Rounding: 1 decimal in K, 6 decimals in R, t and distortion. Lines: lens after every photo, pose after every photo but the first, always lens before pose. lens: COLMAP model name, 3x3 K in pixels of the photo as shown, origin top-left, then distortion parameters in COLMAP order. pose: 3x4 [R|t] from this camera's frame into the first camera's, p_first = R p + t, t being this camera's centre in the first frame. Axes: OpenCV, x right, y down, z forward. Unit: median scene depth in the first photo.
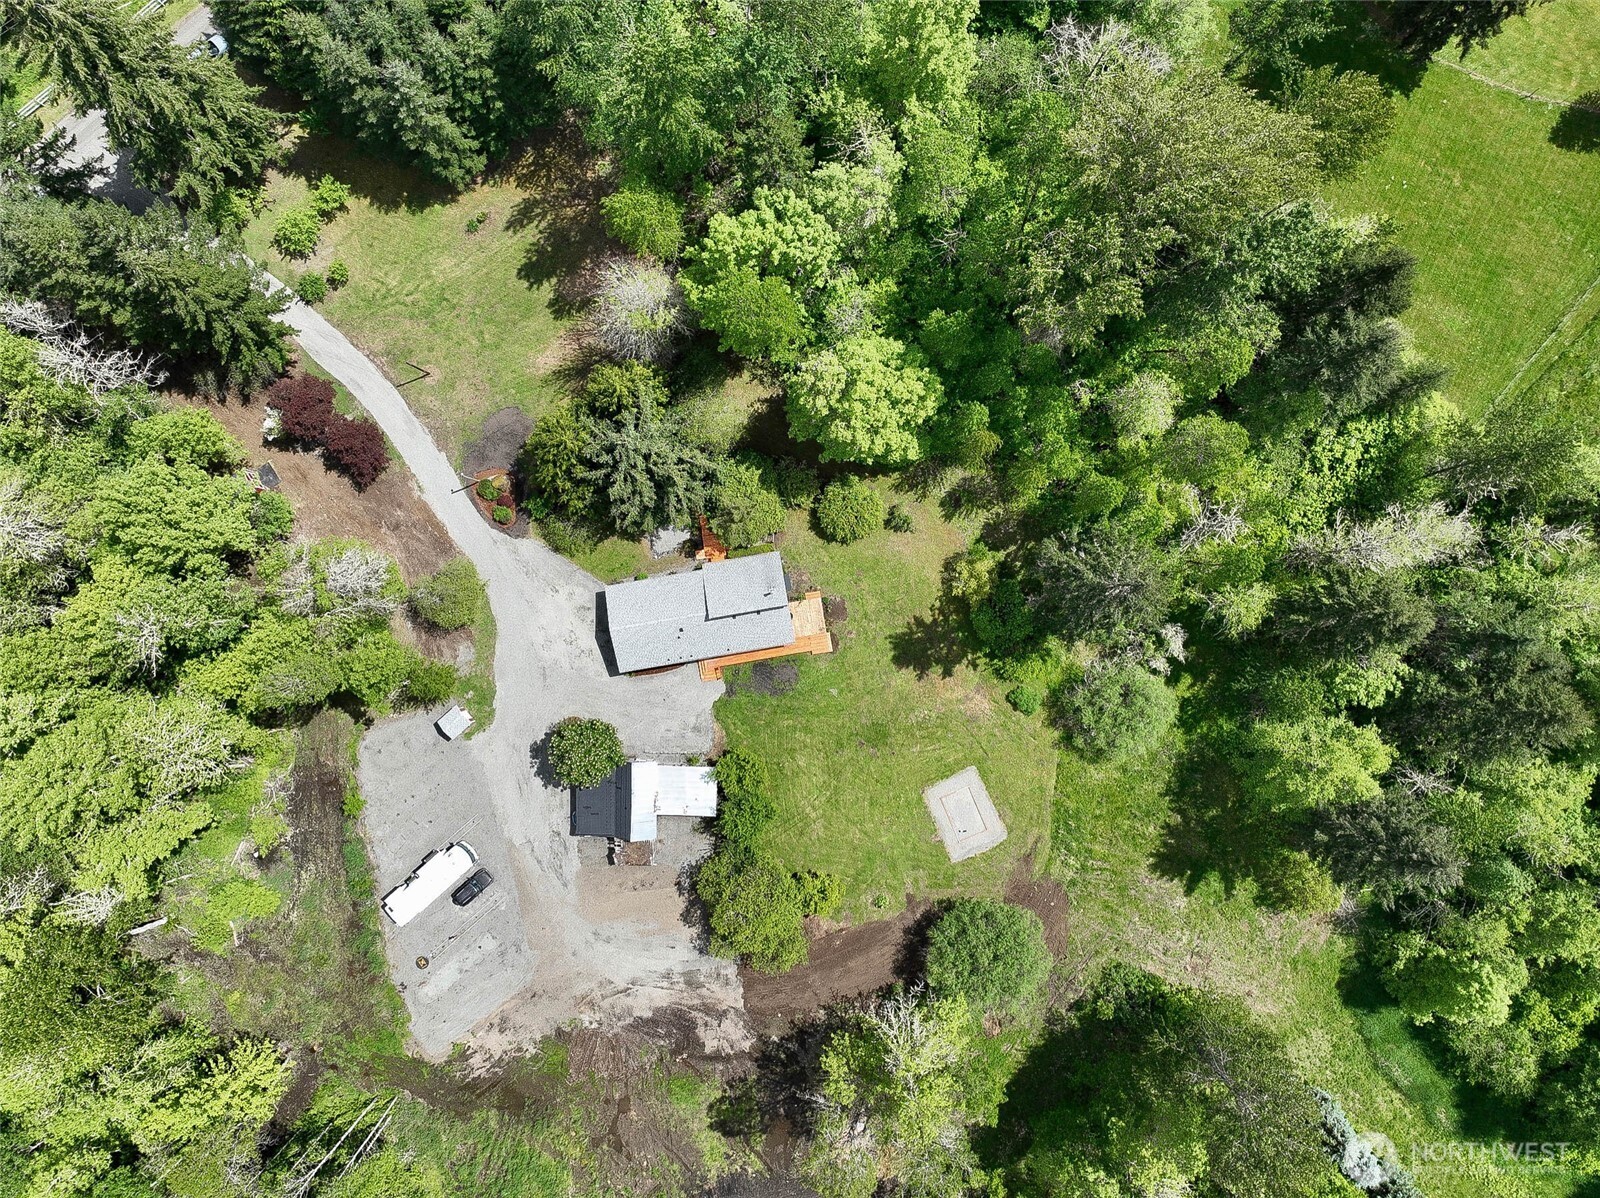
lens RADIAL K [[1161.7, 0, 798.6], [0, 1161.7, 598.2], [0, 0, 1]] dist [0.008418, -0.004787]
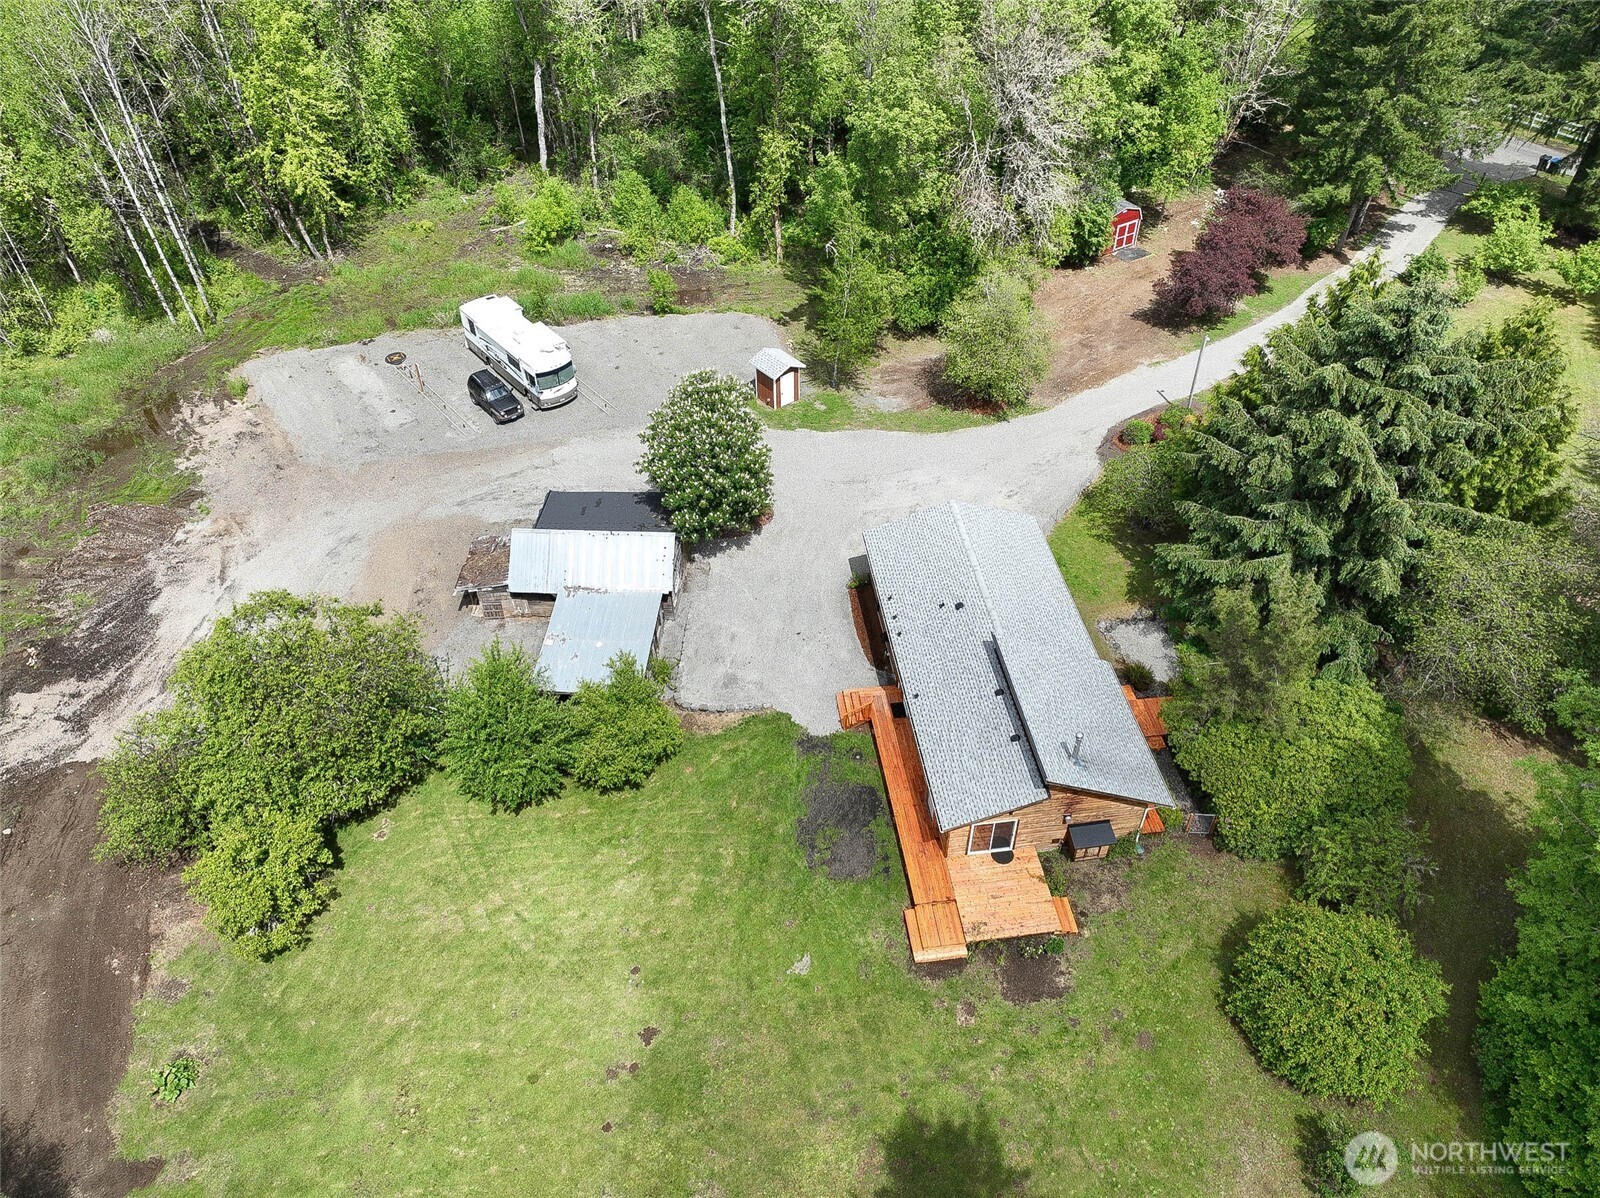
lens RADIAL K [[1161.7, 0, 807.9], [0, 1161.7, 596.1], [0, 0, 1]] dist [0.008418, -0.004787]
pose [[-0.034232, 0.675274, -0.736773, 0.219358], [-0.999391, -0.028092, 0.020687, 0.074394], [-0.006728, 0.737032, 0.675824, 0.667725]]
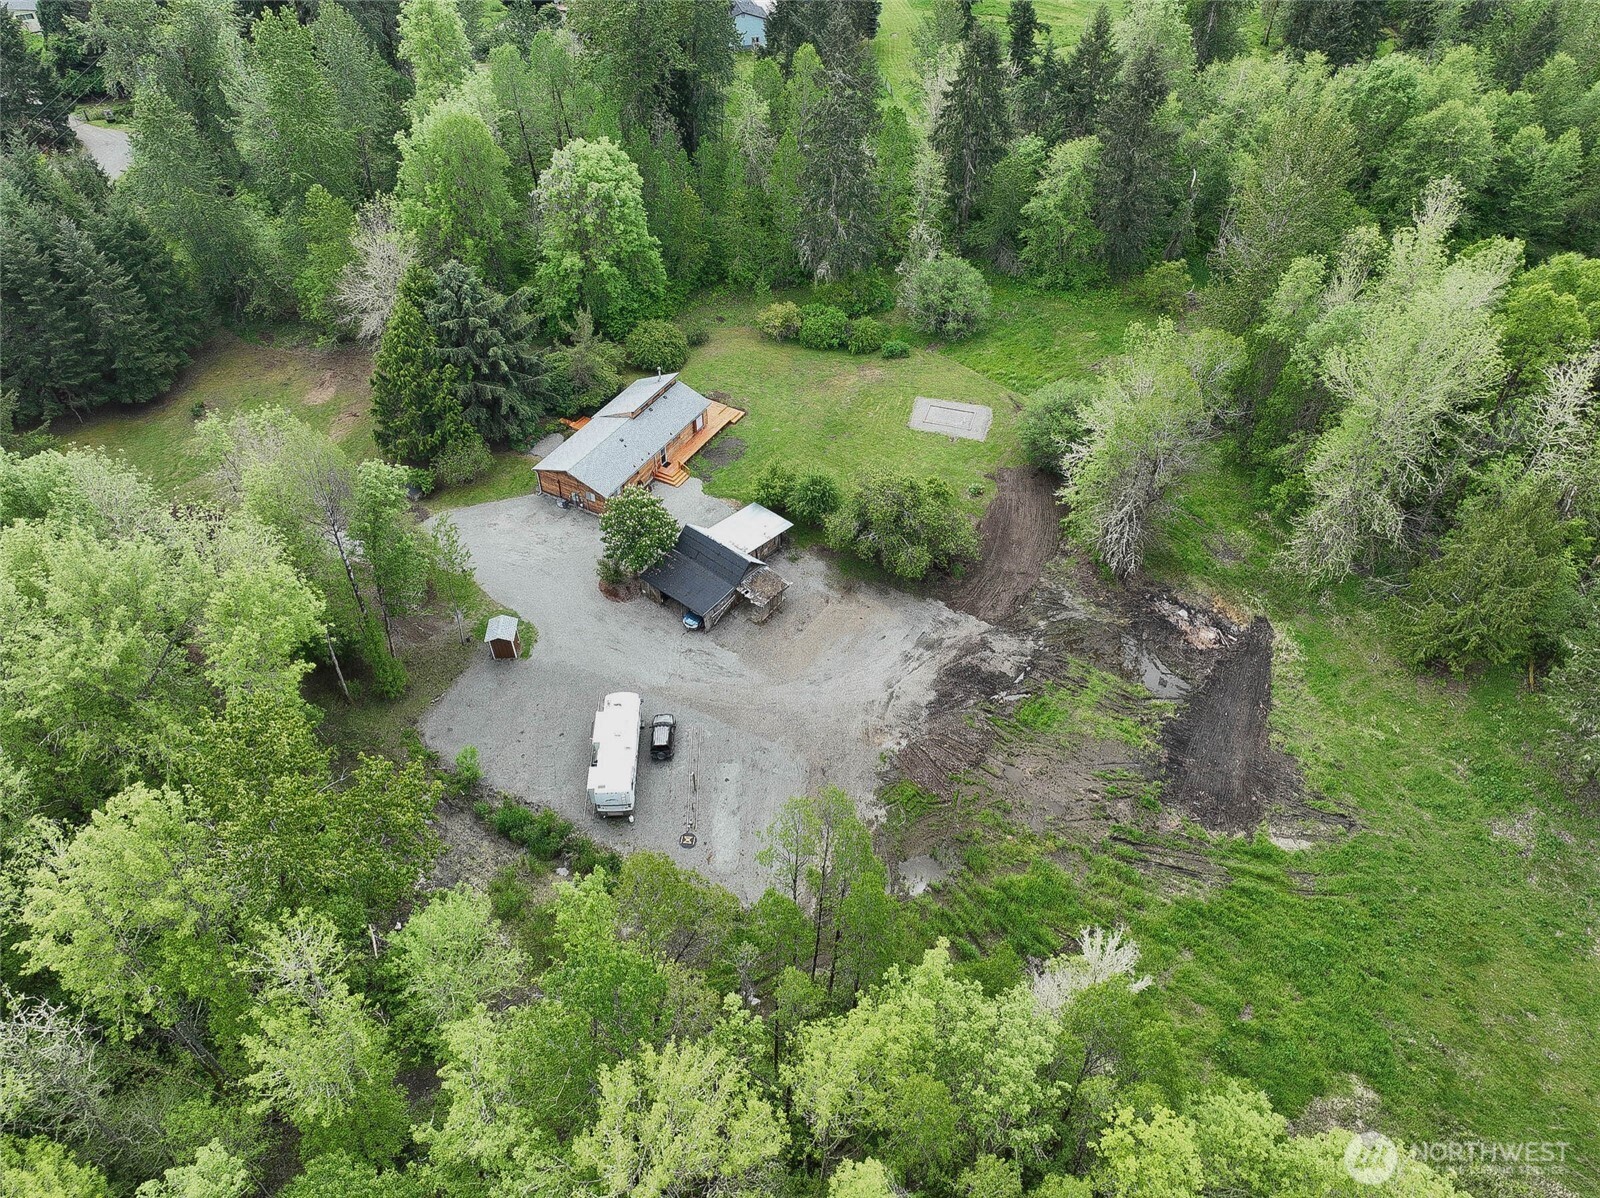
lens RADIAL K [[1161.7, 0, 803.5], [0, 1161.7, 597.5], [0, 0, 1]] dist [0.008418, -0.004787]
pose [[0.638513, -0.536871, 0.551426, -0.591663], [0.769545, 0.435998, -0.466590, 0.635505], [0.010078, 0.722271, 0.691537, 0.402960]]
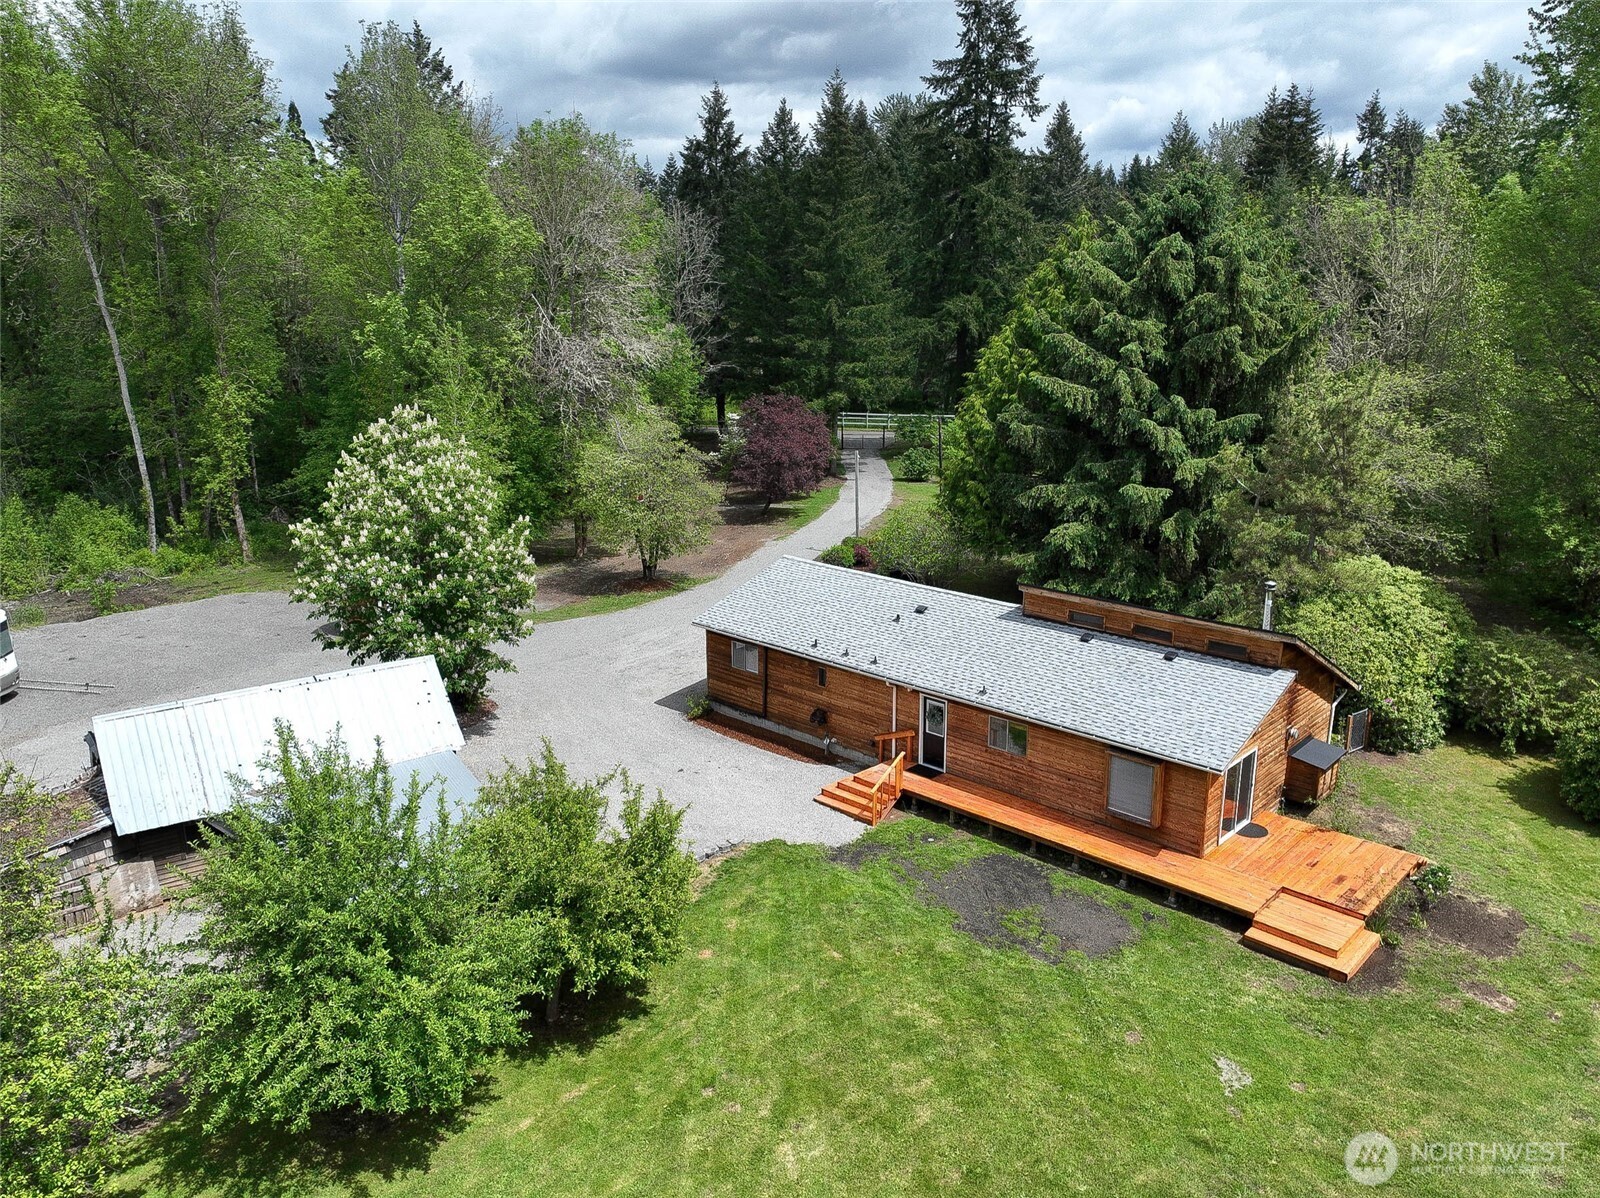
lens RADIAL K [[1161.7, 0, 810.2], [0, 1161.7, 600.8], [0, 0, 1]] dist [0.008418, -0.004787]
pose [[0.610811, 0.194910, -0.767411, 0.111600], [-0.791743, 0.141461, -0.594249, 0.223408], [-0.007267, 0.970566, 0.240724, 0.887272]]
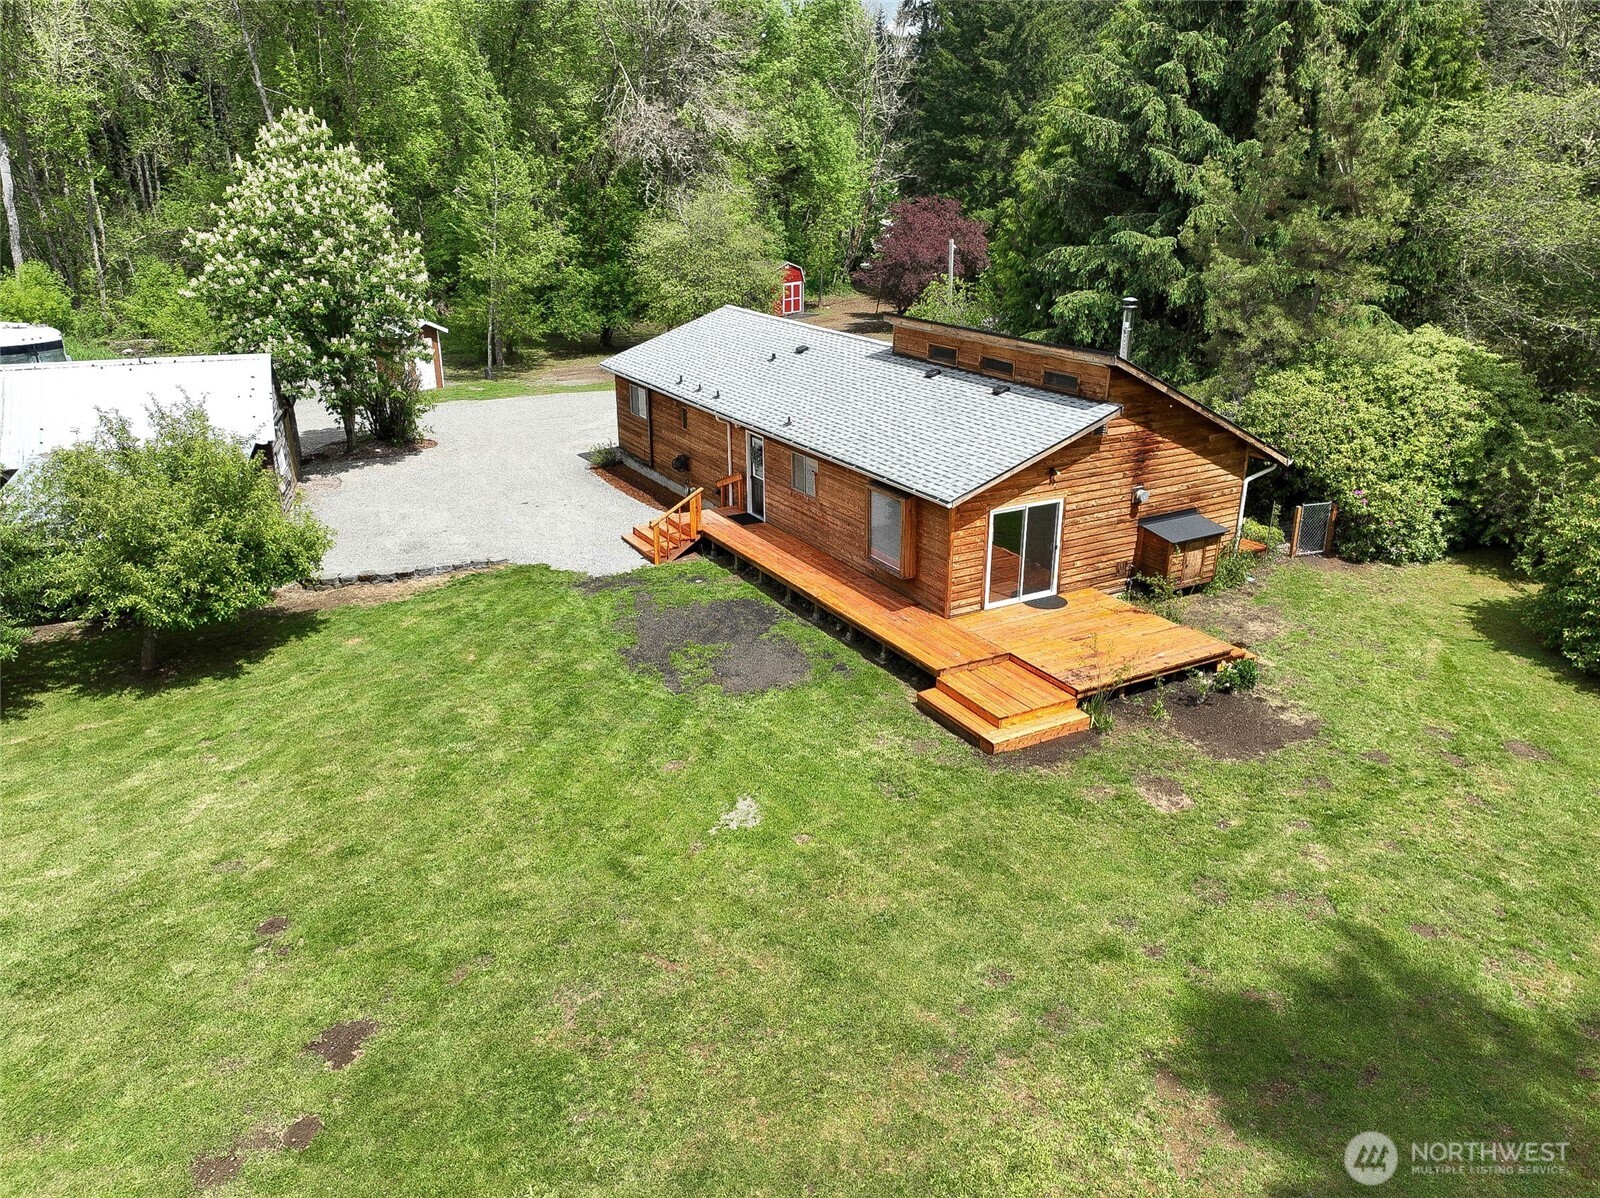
lens RADIAL K [[1161.7, 0, 809.5], [0, 1161.7, 597.1], [0, 0, 1]] dist [0.008418, -0.004787]
pose [[0.346036, 0.317290, -0.882942, 0.148846], [-0.938148, 0.105252, -0.329849, 0.116173], [-0.011726, 0.942470, 0.334086, 0.925419]]
